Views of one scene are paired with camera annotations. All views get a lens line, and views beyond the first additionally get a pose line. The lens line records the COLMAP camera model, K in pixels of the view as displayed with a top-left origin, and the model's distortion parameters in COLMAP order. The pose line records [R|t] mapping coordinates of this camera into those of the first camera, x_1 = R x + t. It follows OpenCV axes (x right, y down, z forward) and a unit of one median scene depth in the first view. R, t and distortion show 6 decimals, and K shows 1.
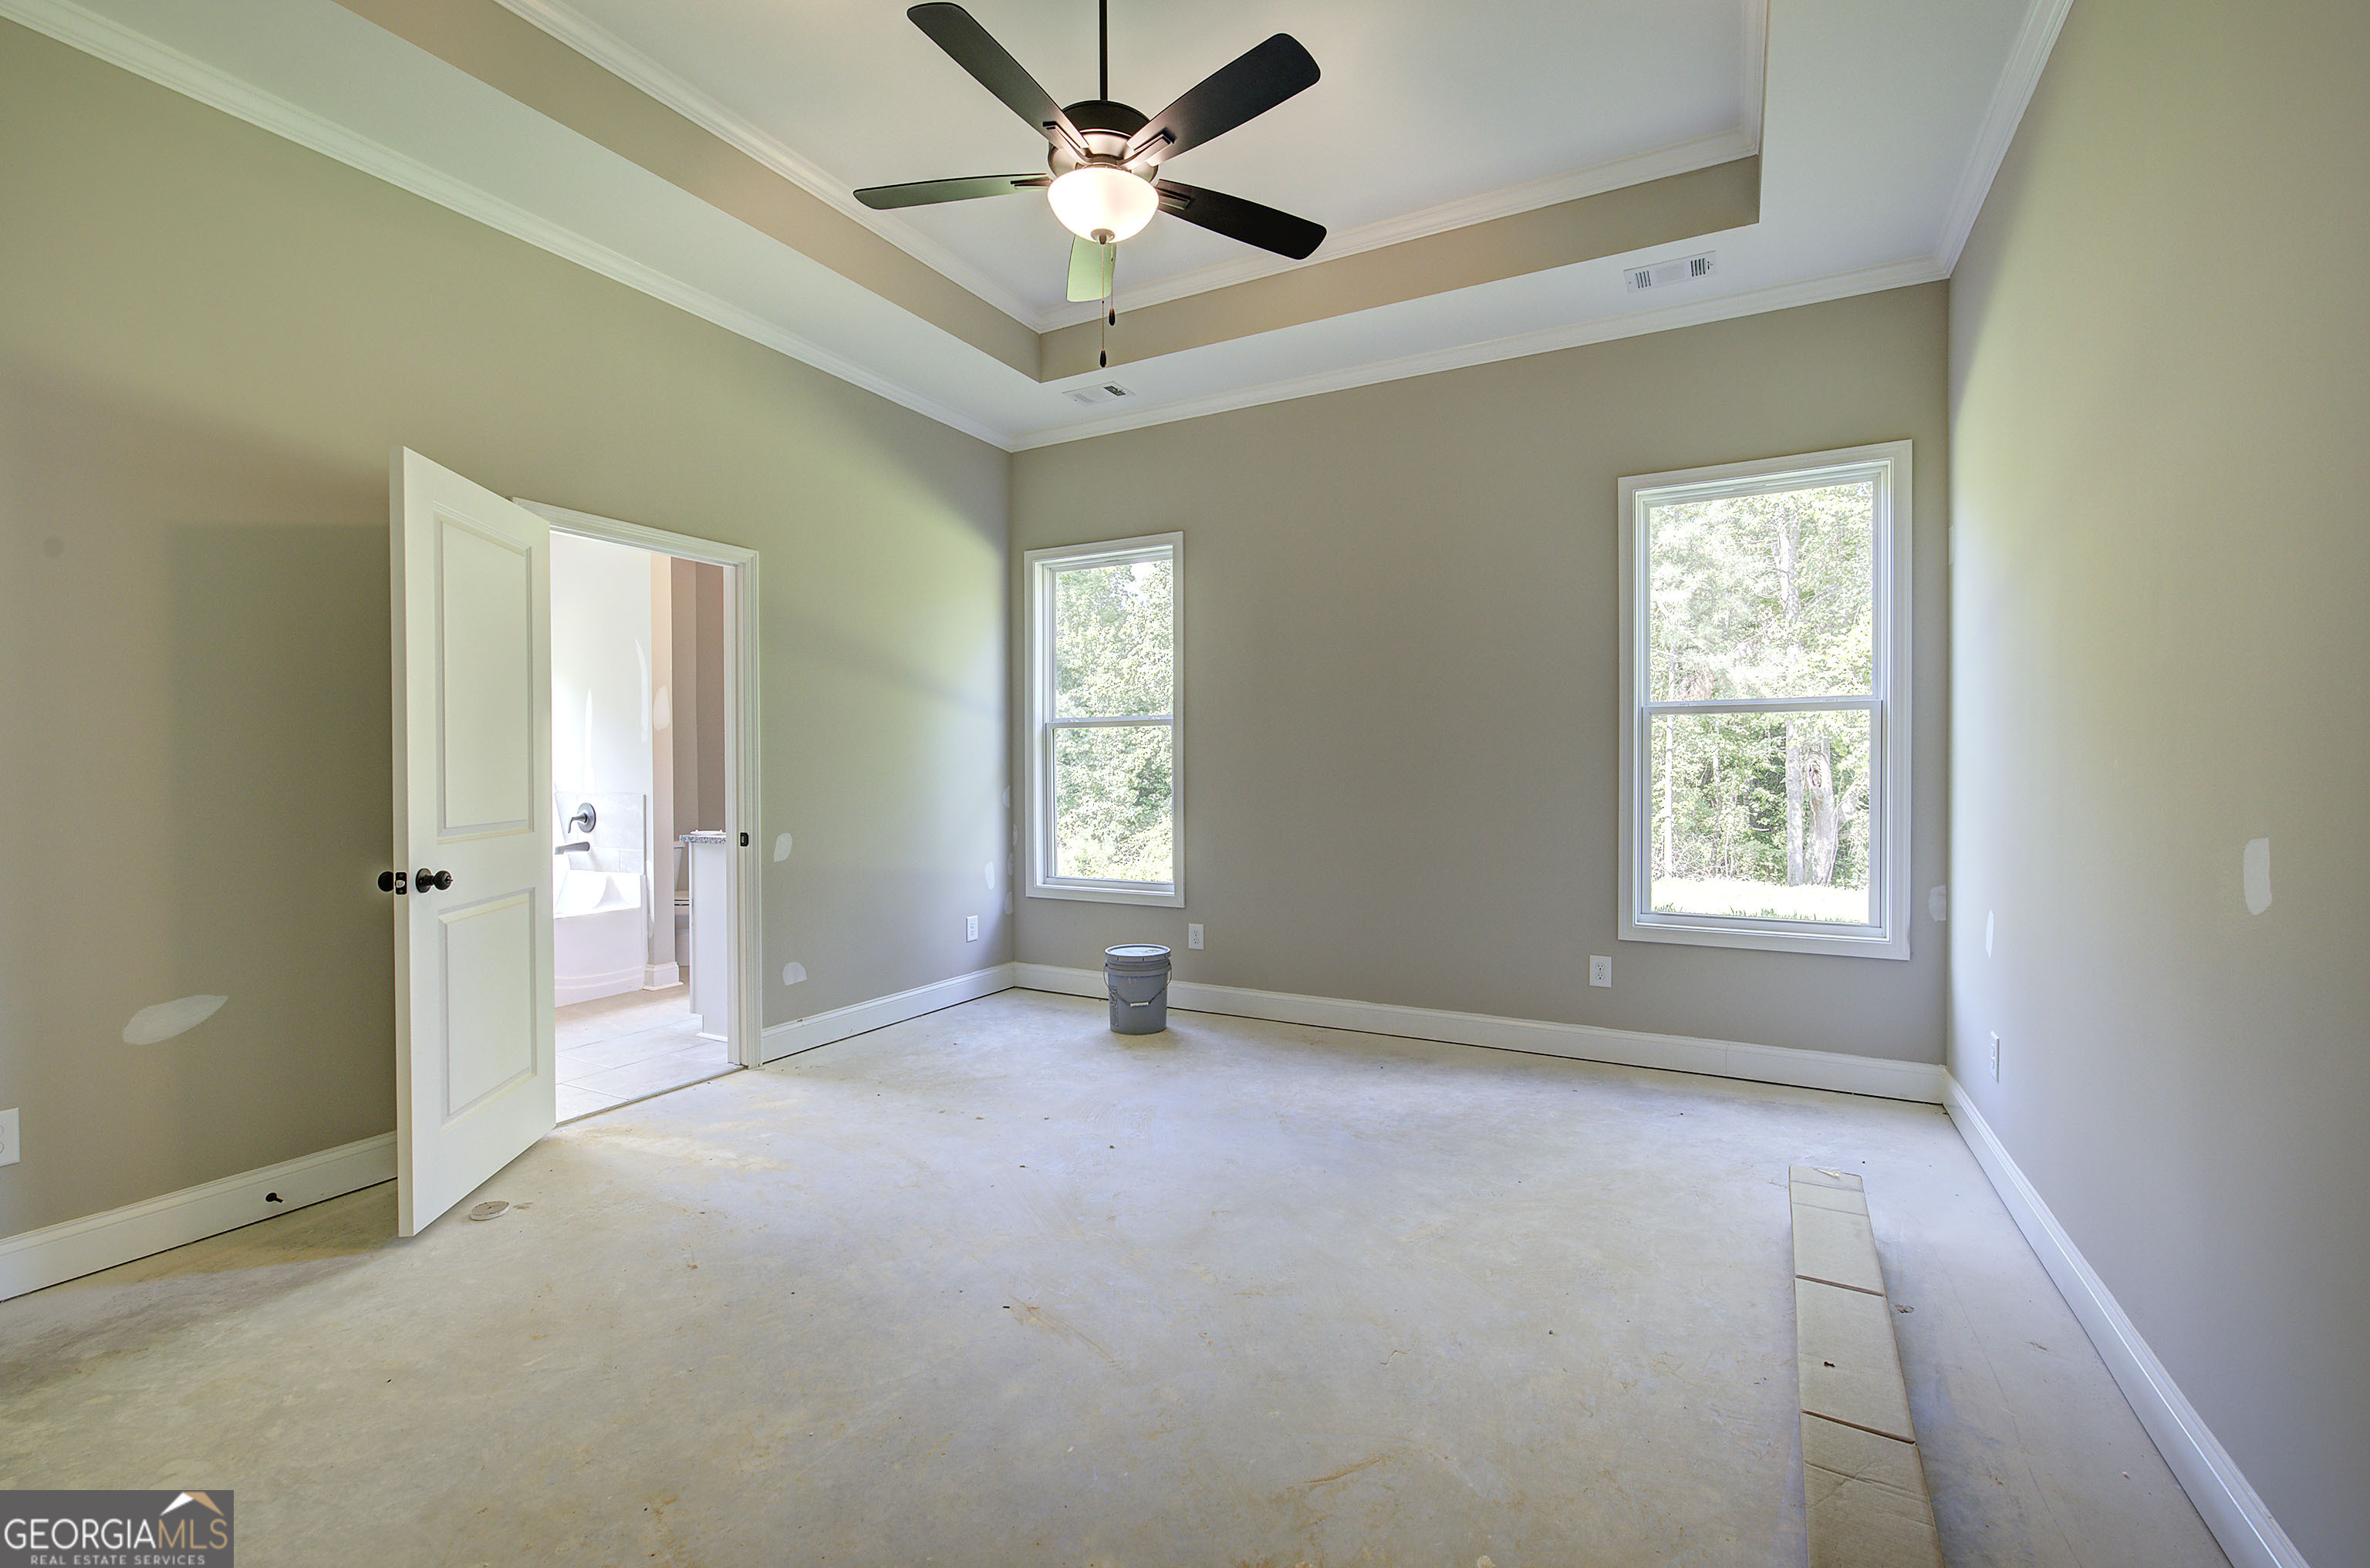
lens RADIAL K [[995.8, 0, 1185.0], [0, 995.8, 784.0], [0, 0, 1]] dist [0.000969, 0.000798]
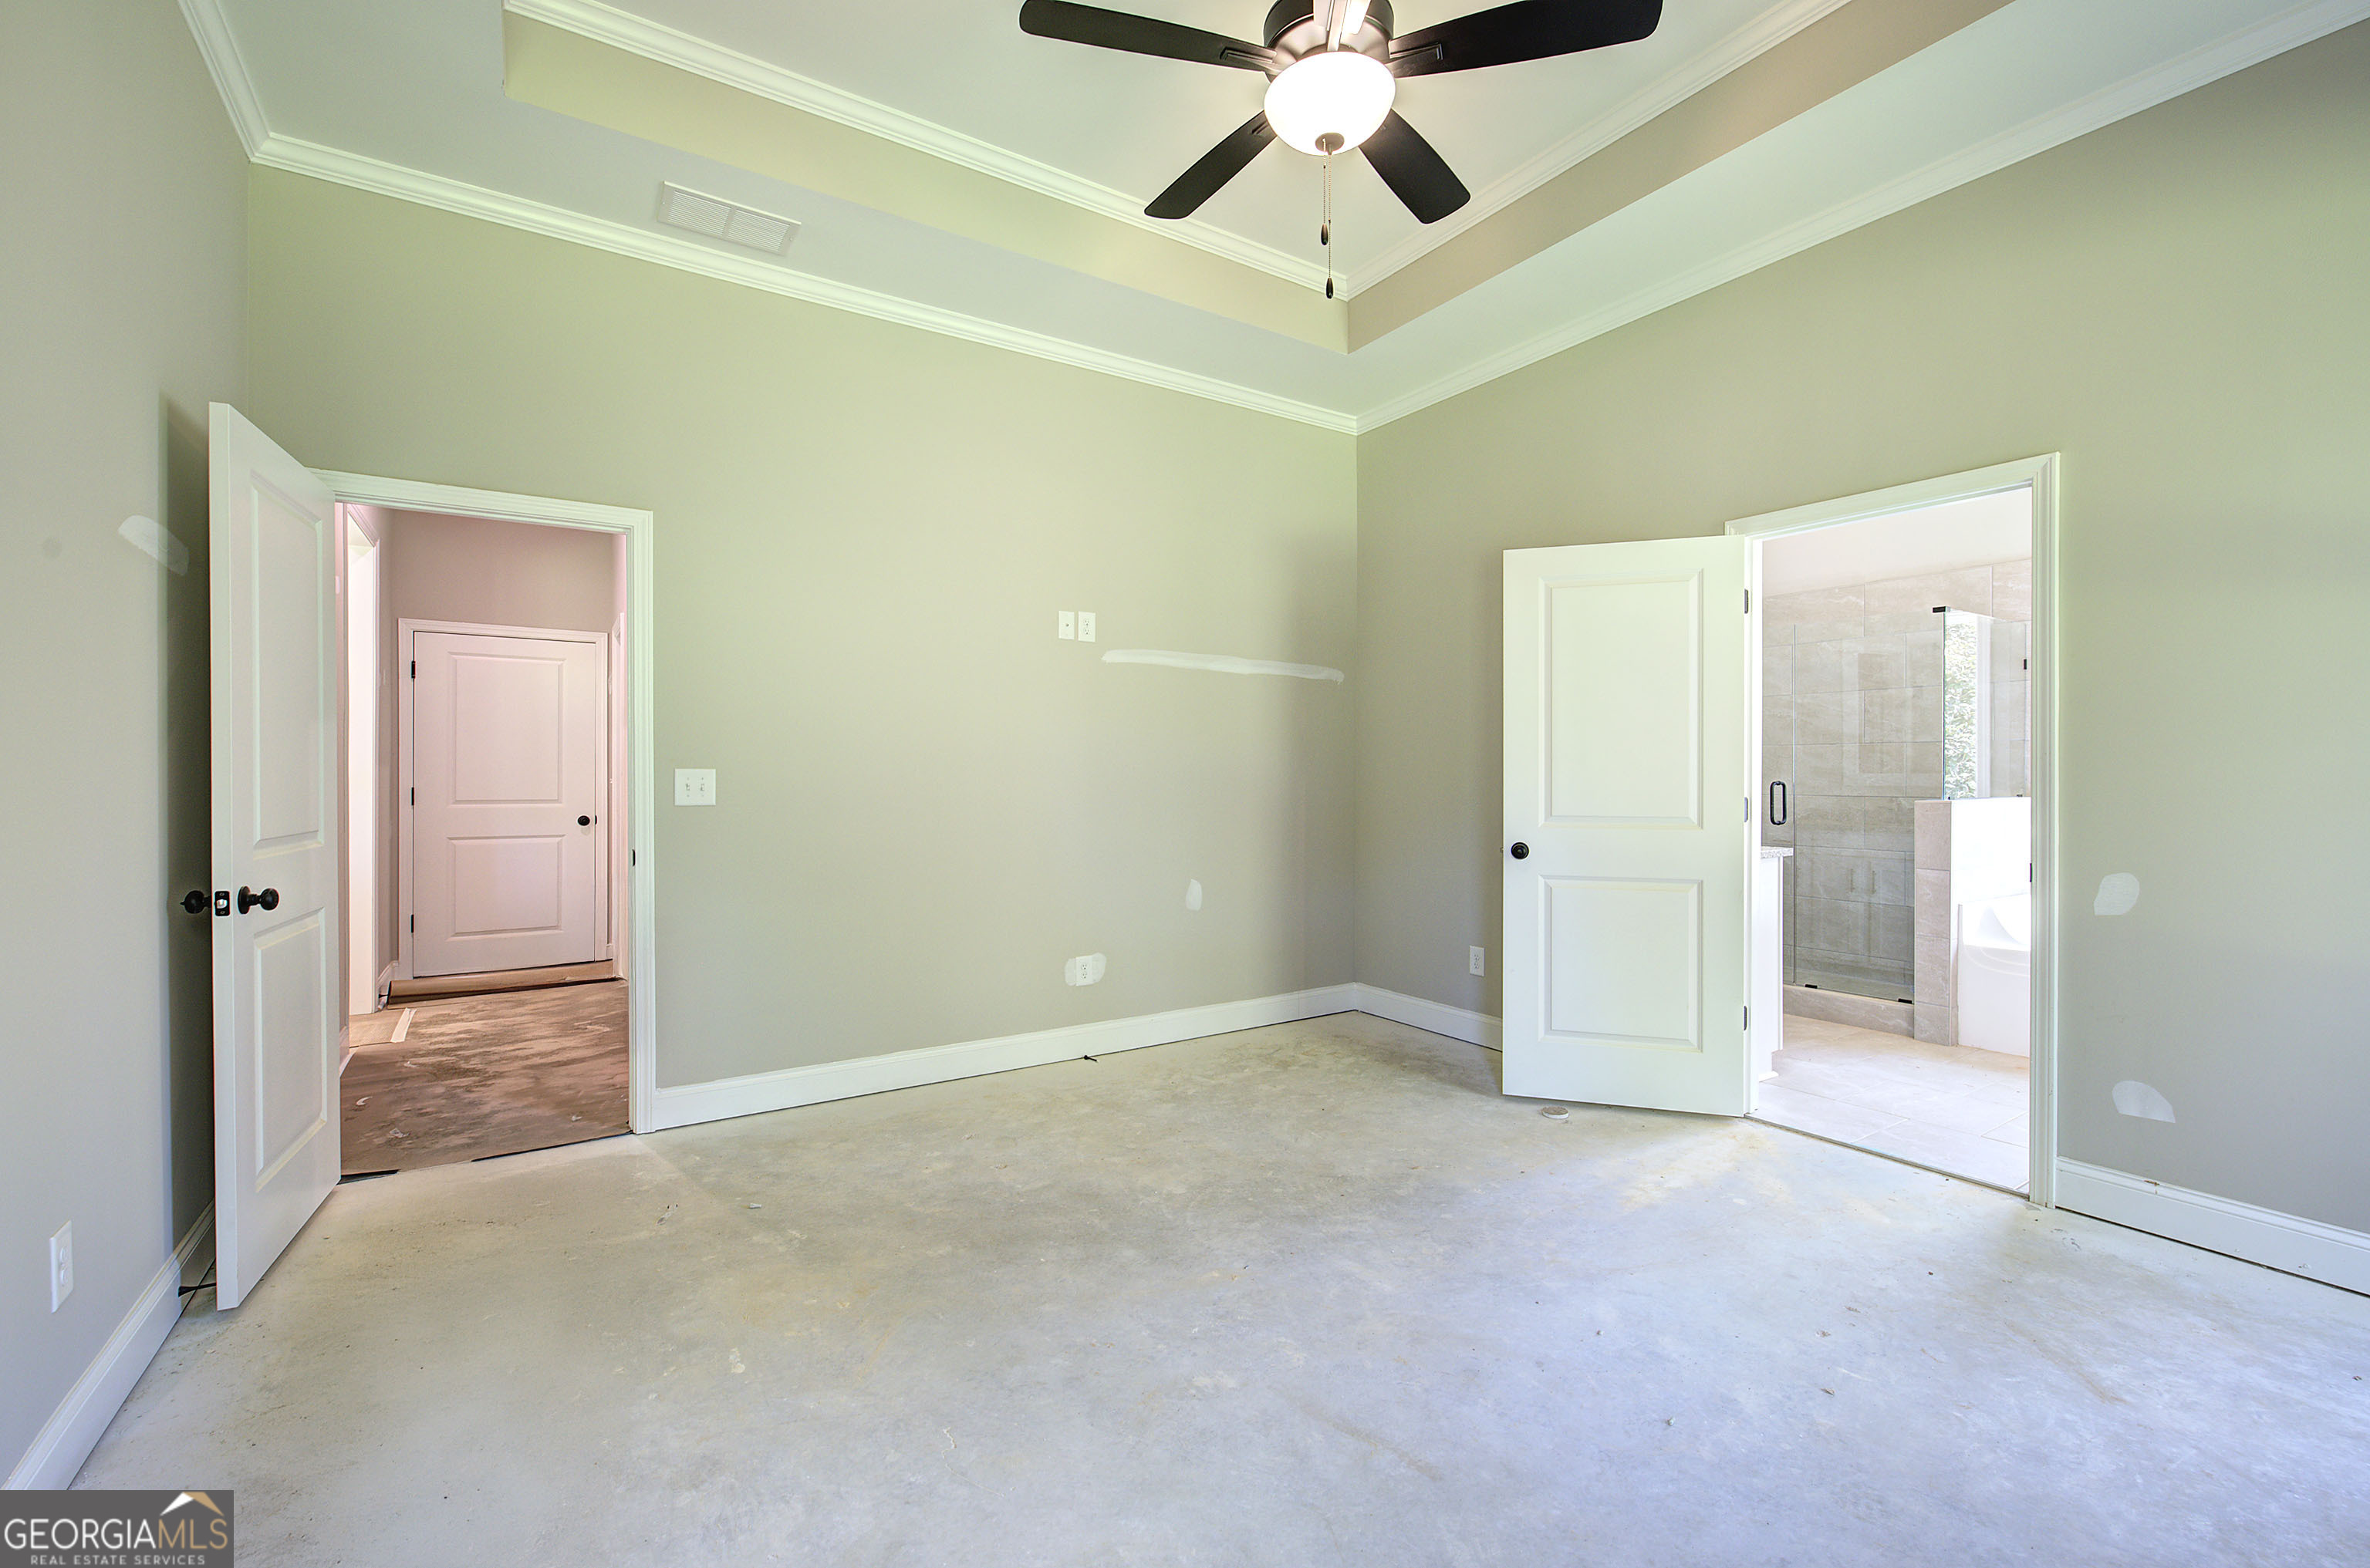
lens RADIAL K [[995.8, 0, 1185.0], [0, 995.8, 784.0], [0, 0, 1]] dist [0.000969, 0.000798]
pose [[-0.467614, 0.010190, -0.883874, 0.560930], [-0.015222, 0.999692, 0.019578, -0.010123], [0.883802, 0.022609, -0.467315, 1.008916]]
